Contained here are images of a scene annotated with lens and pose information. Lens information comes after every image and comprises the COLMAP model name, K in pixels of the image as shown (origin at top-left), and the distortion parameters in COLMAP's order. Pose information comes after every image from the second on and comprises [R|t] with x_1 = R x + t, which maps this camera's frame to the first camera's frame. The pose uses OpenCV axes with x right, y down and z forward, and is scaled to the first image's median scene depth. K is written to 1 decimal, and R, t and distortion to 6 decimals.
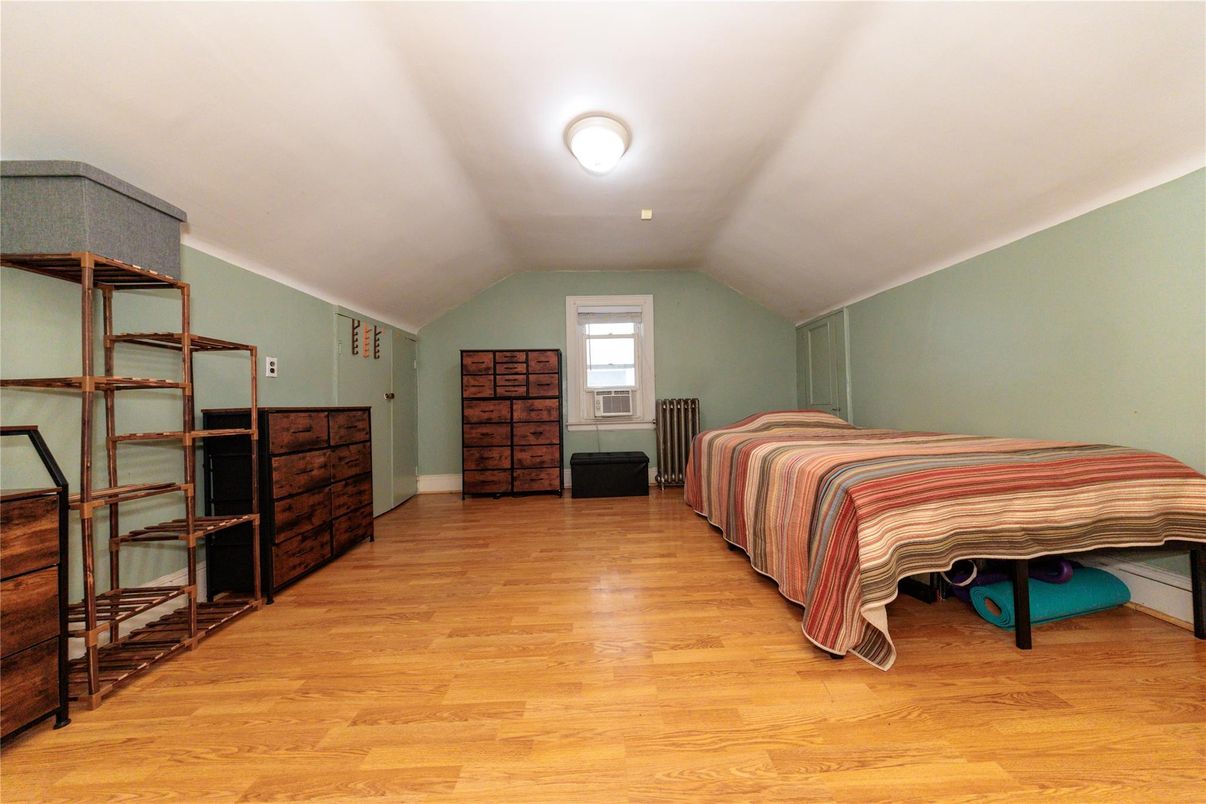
lens RADIAL K [[359.3, 0, 609.0], [0, 359.3, 400.6], [0, 0, 1]] dist [0.007546, -0.003378]
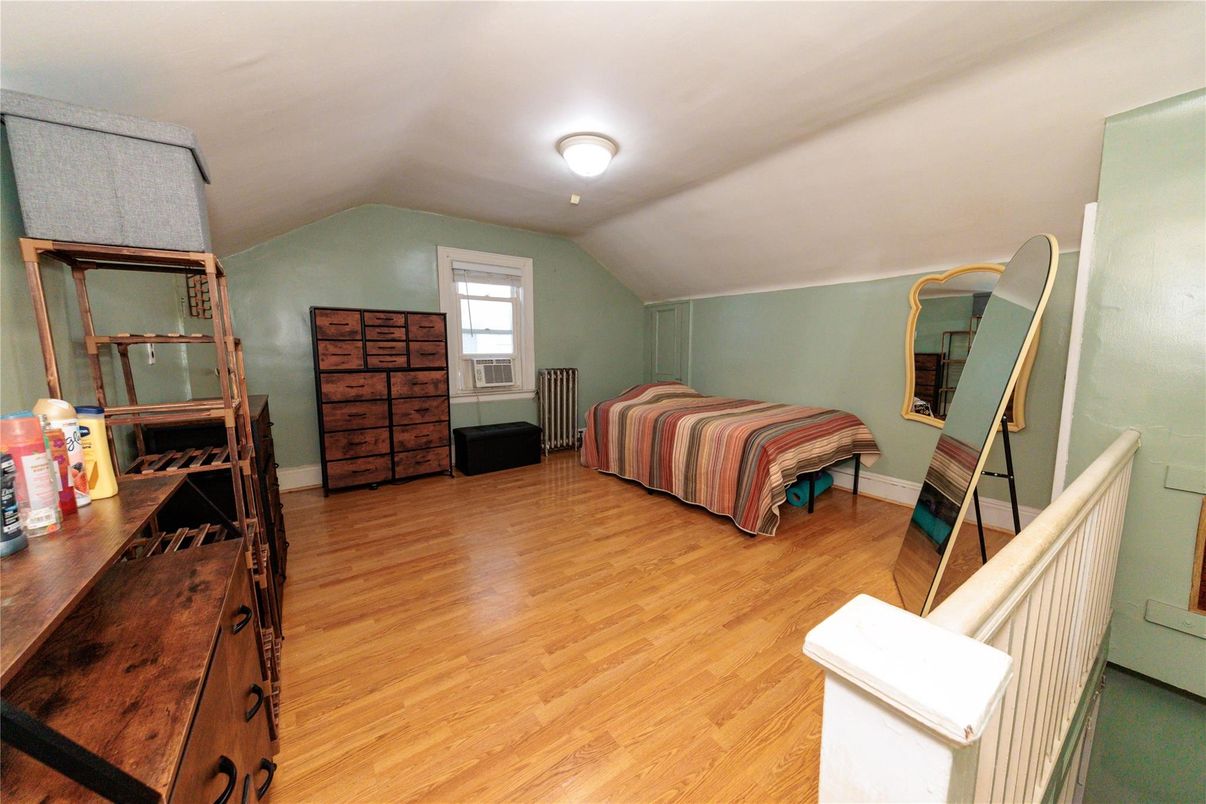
lens RADIAL K [[422.8, 0, 602.6], [0, 422.8, 399.7], [0, 0, 1]] dist [0.026733, -0.021316]
pose [[0.833828, -0.041948, 0.550428, -0.404474], [-0.030784, 0.992024, 0.122235, -0.074430], [-0.551165, -0.118867, 0.825886, -0.094697]]
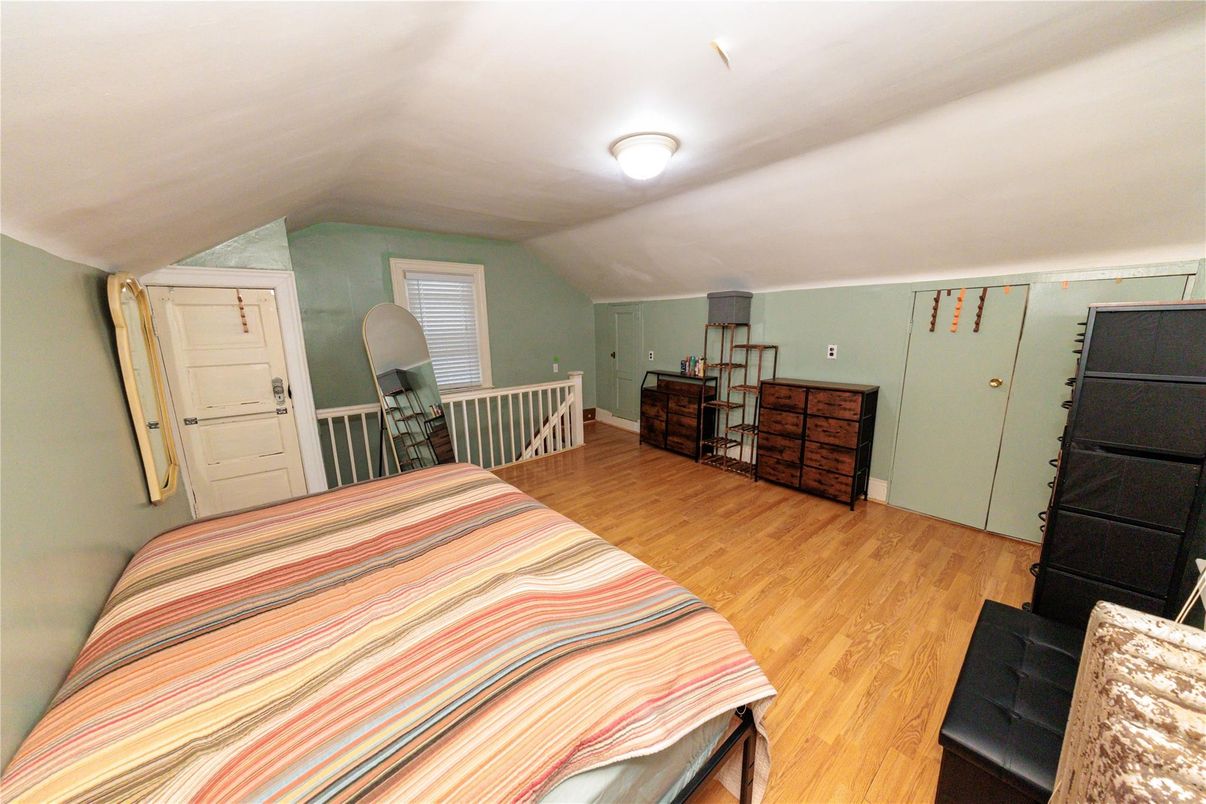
lens RADIAL K [[400.1, 0, 610.8], [0, 400.1, 399.9], [0, 0, 1]] dist [0.015772, -0.006309]
pose [[-0.775379, 0.155381, -0.612082, 0.444205], [0.044689, 0.980328, 0.192252, -0.152107], [0.629913, 0.121715, -0.767069, 1.025063]]
